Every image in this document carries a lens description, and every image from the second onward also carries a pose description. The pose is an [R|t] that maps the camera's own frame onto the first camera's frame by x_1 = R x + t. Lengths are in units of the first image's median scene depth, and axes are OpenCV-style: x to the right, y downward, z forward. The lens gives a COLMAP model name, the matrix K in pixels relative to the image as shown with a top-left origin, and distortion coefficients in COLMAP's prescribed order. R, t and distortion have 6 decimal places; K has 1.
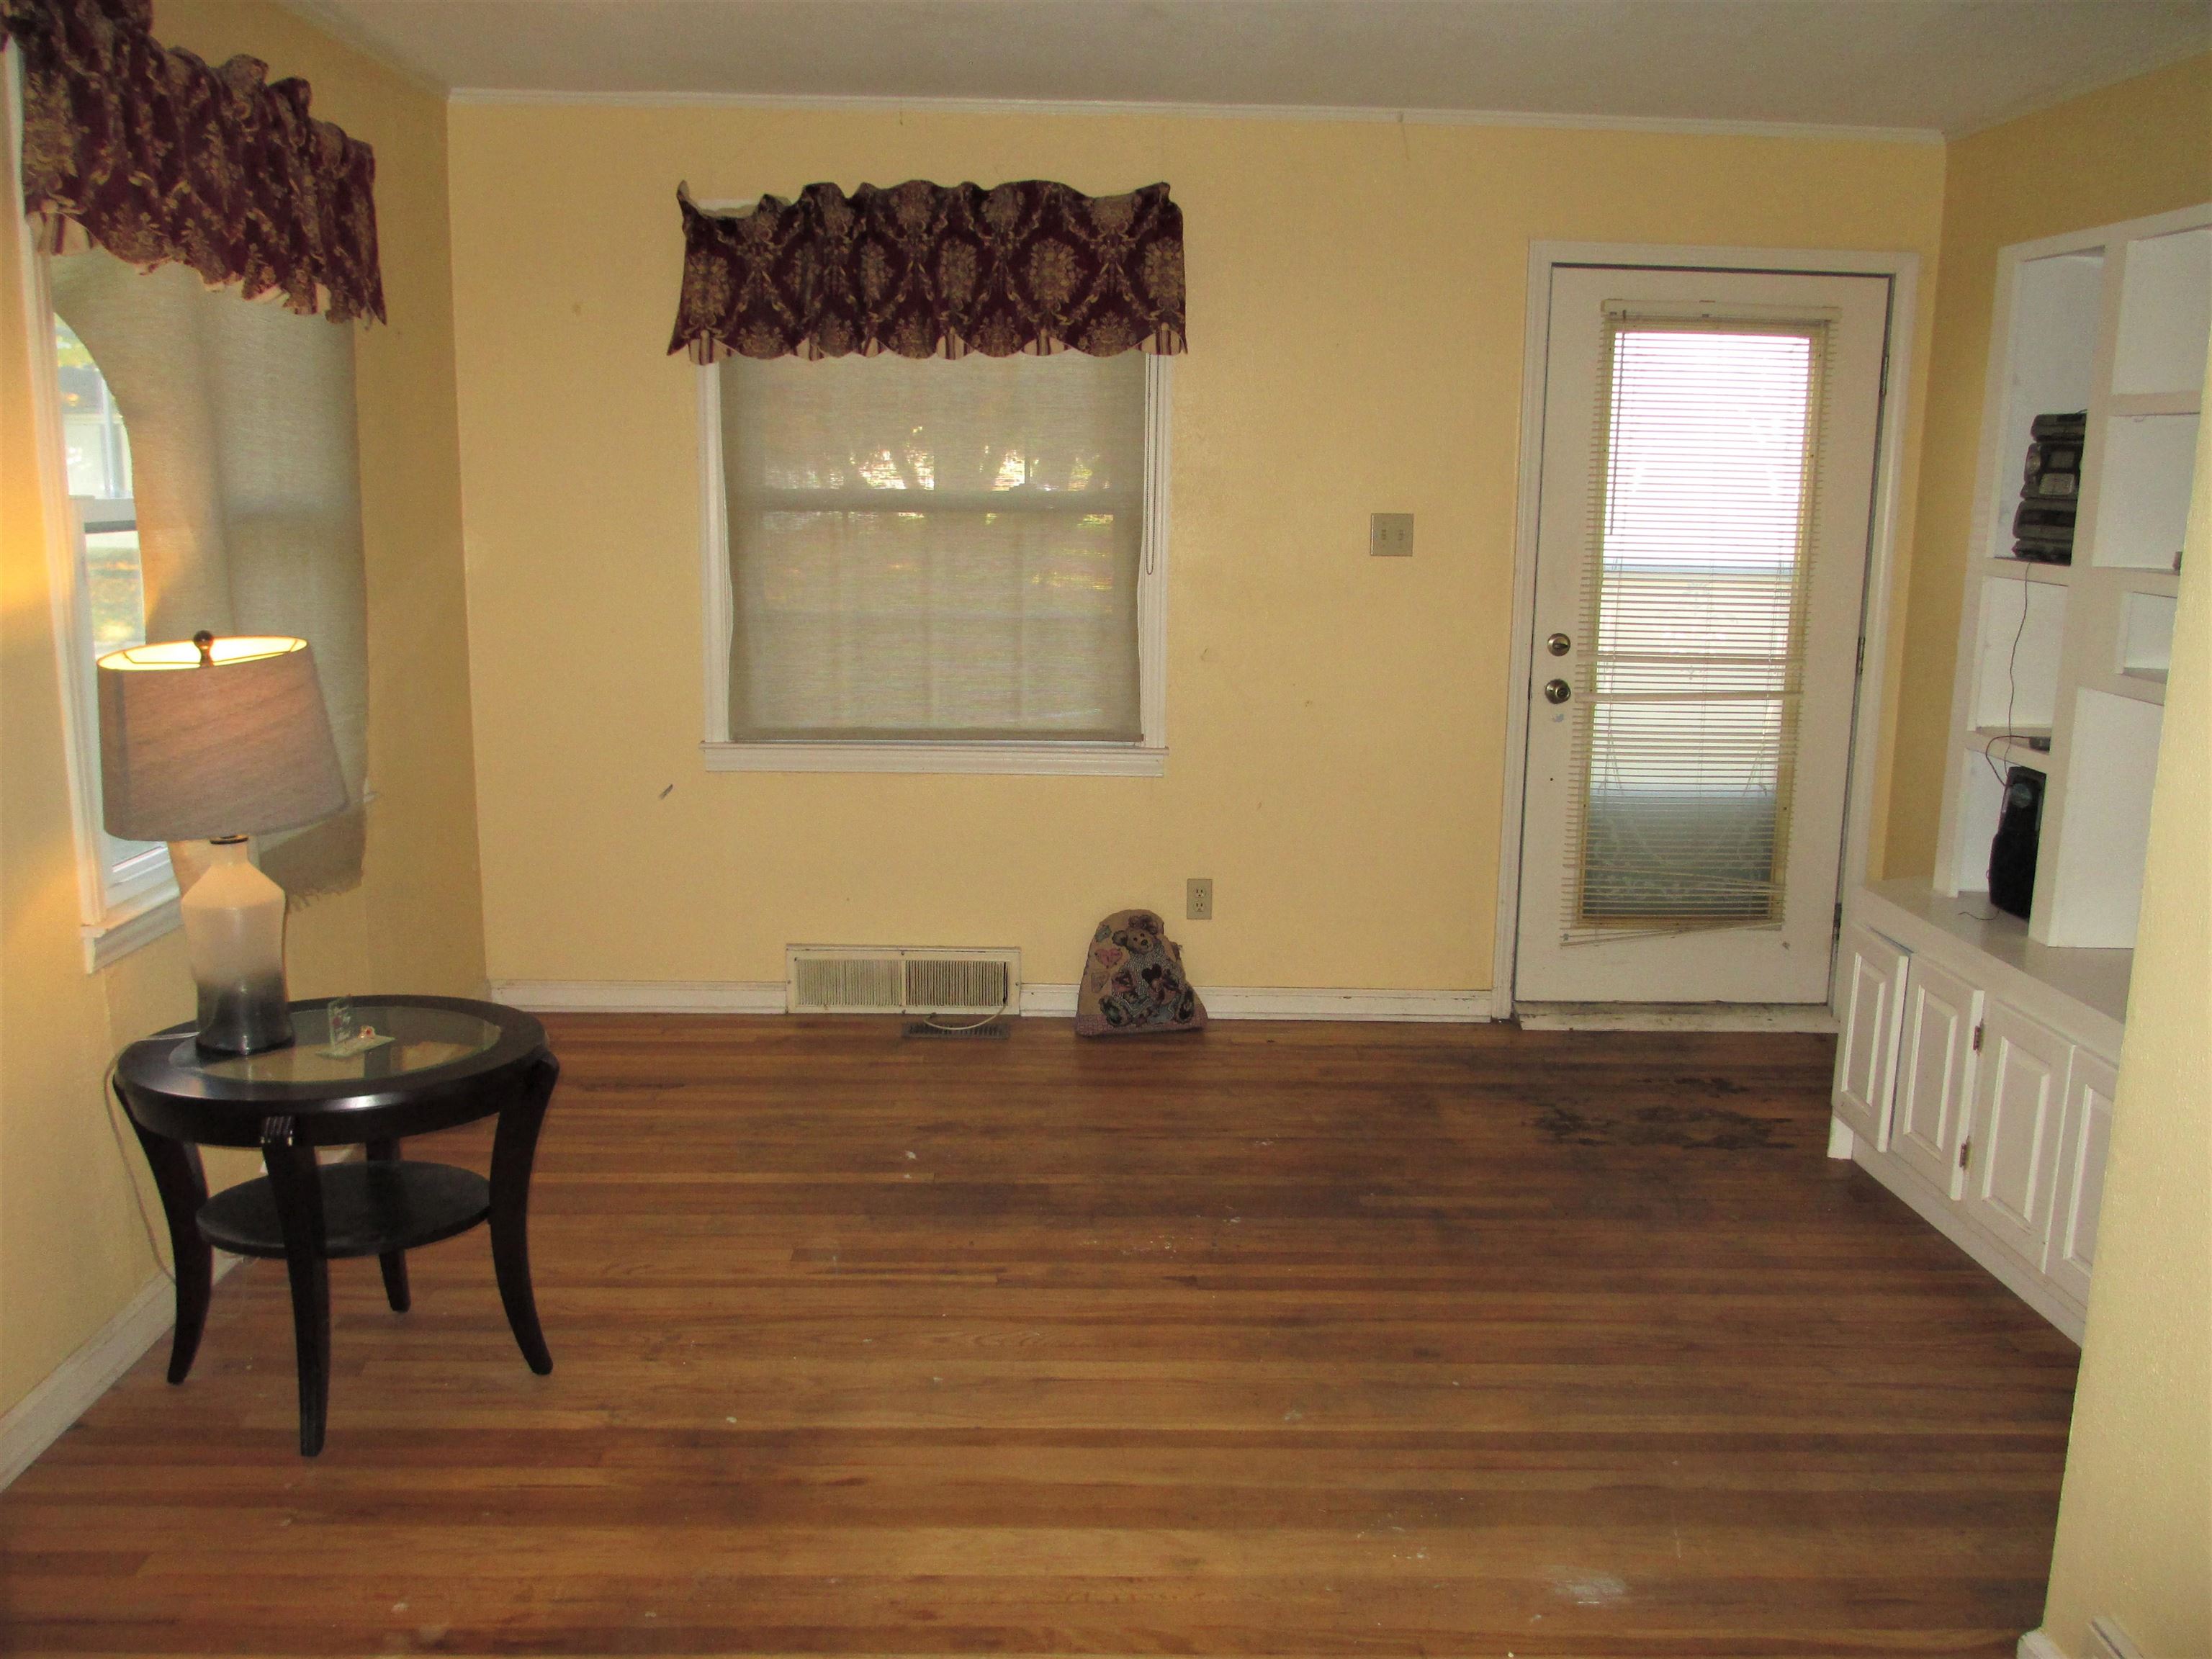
lens RADIAL K [[1878.4, 0, 1106.0], [0, 1878.4, 829.5], [0, 0, 1]] dist [-0.056832, 0.046165]
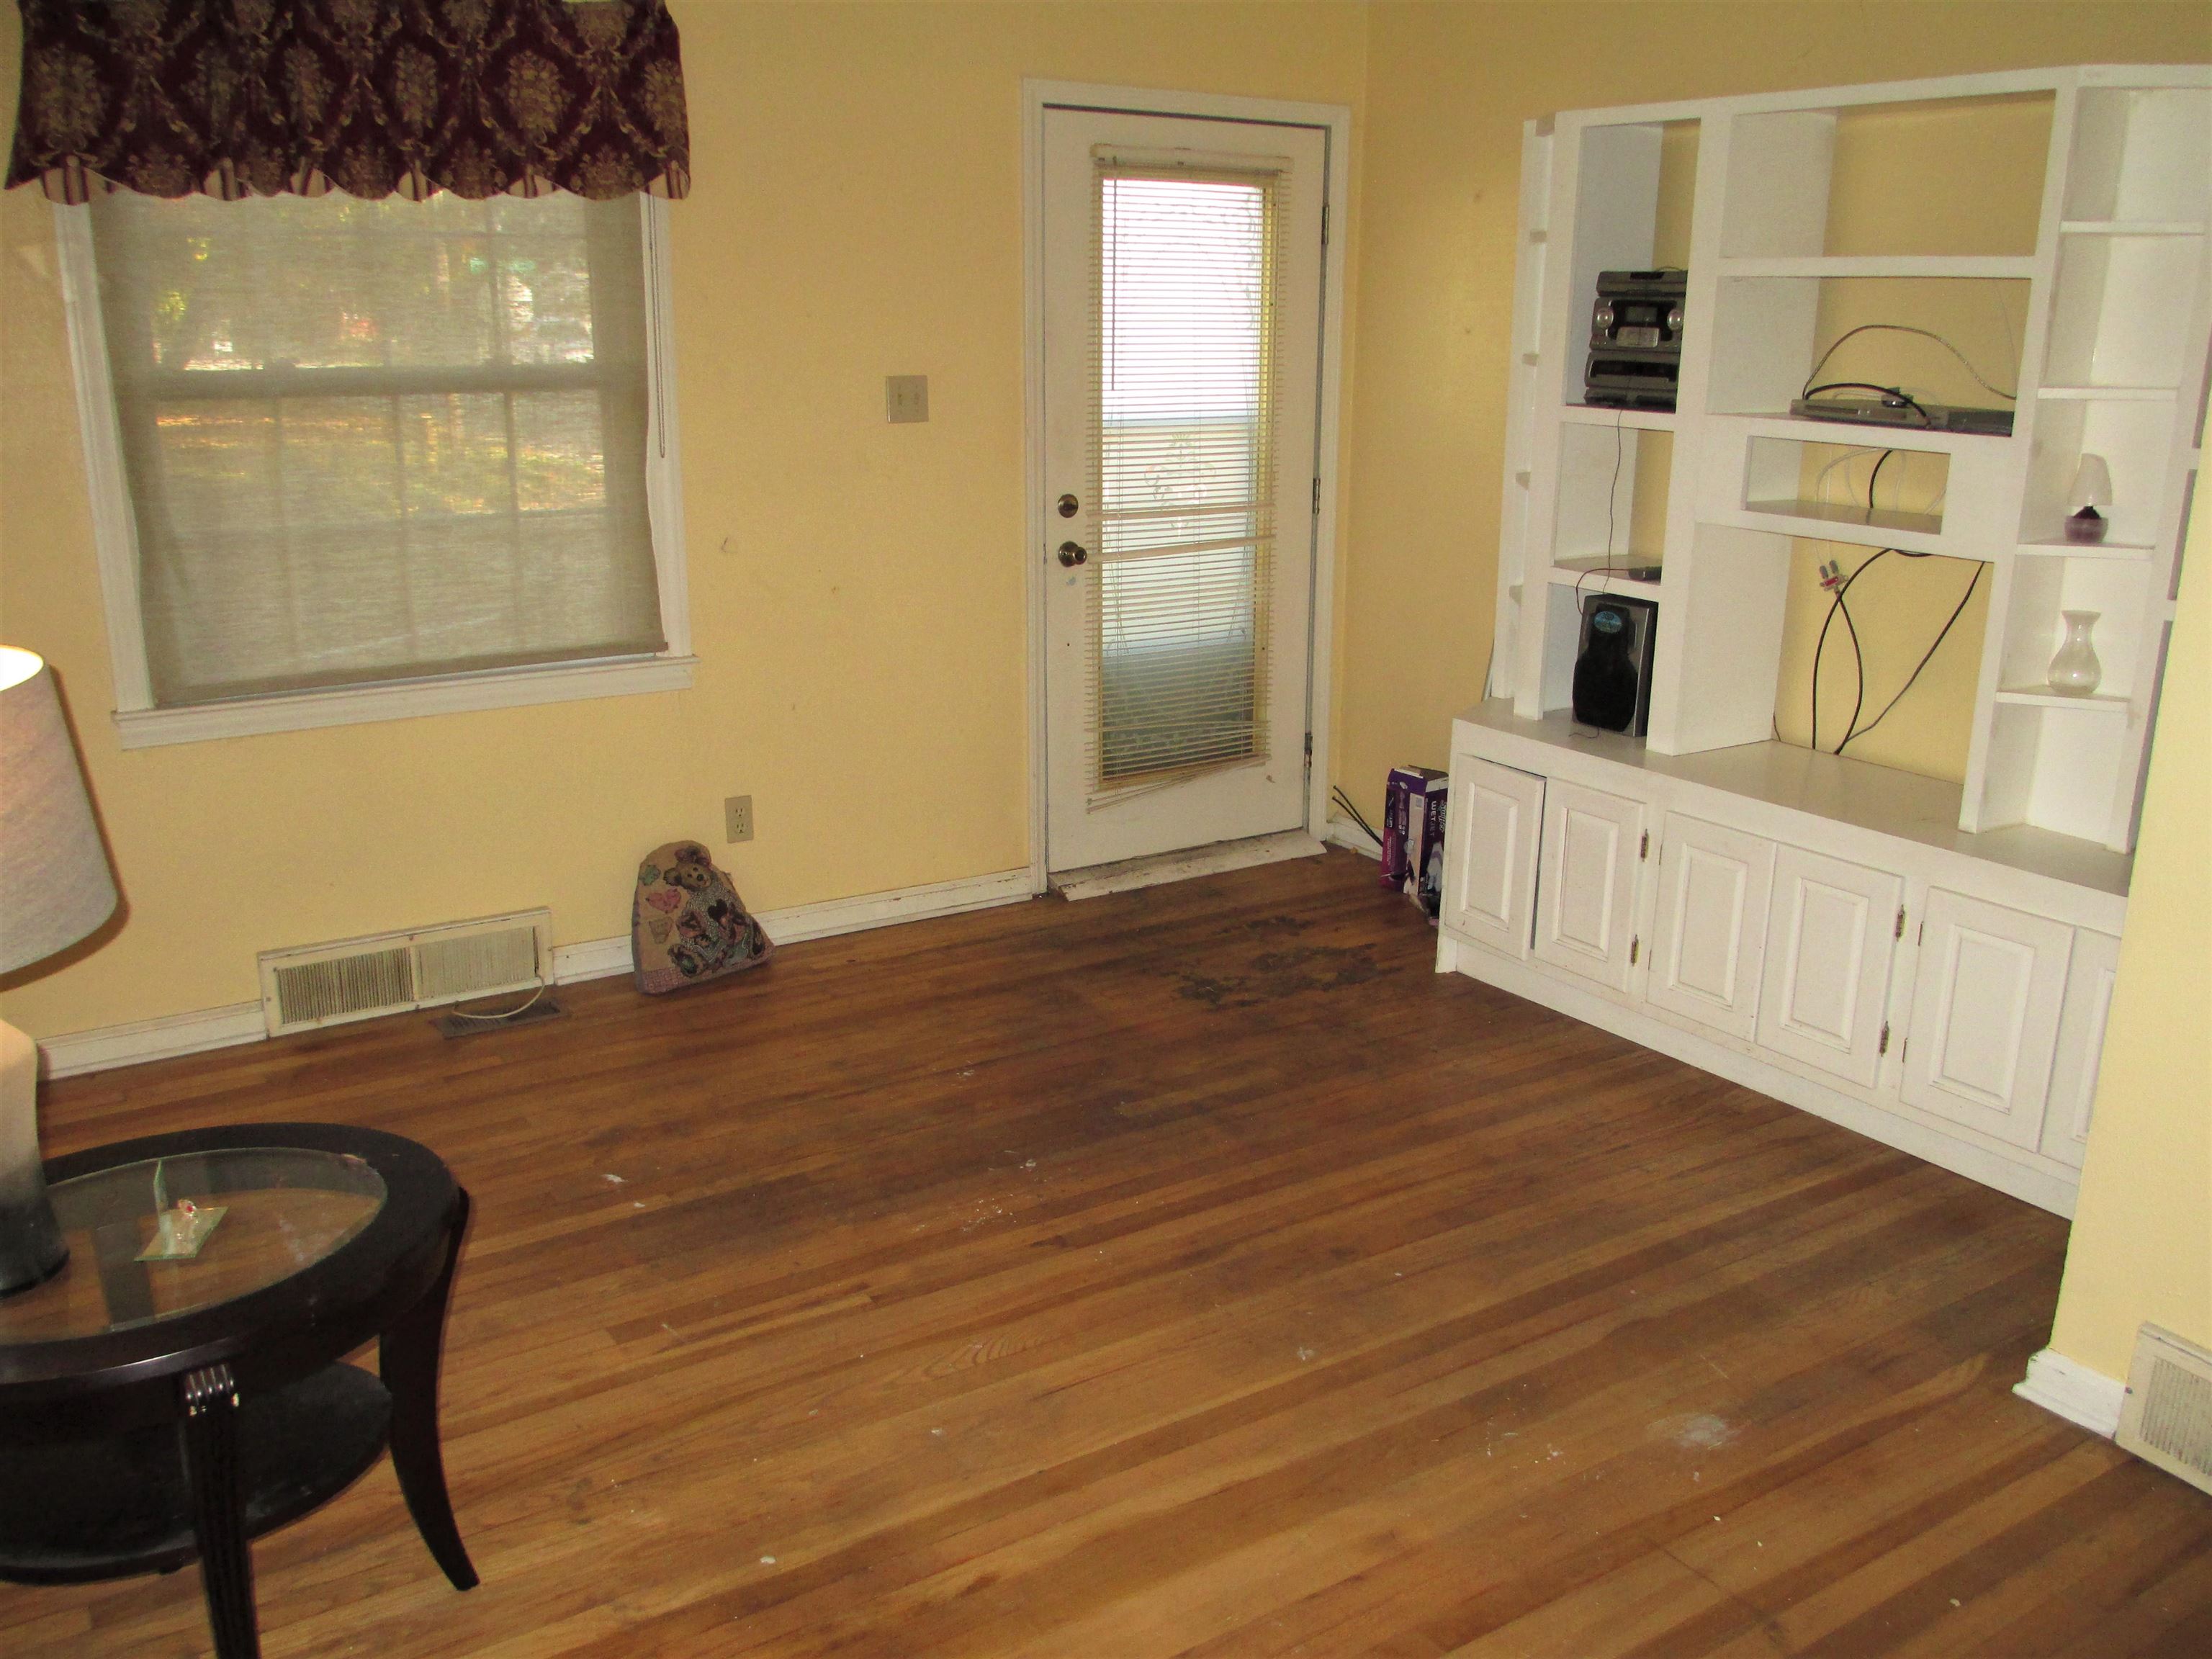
lens RADIAL K [[1878.4, 0, 1106.0], [0, 1878.4, 829.5], [0, 0, 1]] dist [-0.056832, 0.046165]
pose [[0.850673, -0.152115, 0.503207, -0.272814], [0.107760, 0.987351, 0.116300, -0.046642], [-0.514533, -0.044708, 0.856305, 0.156759]]
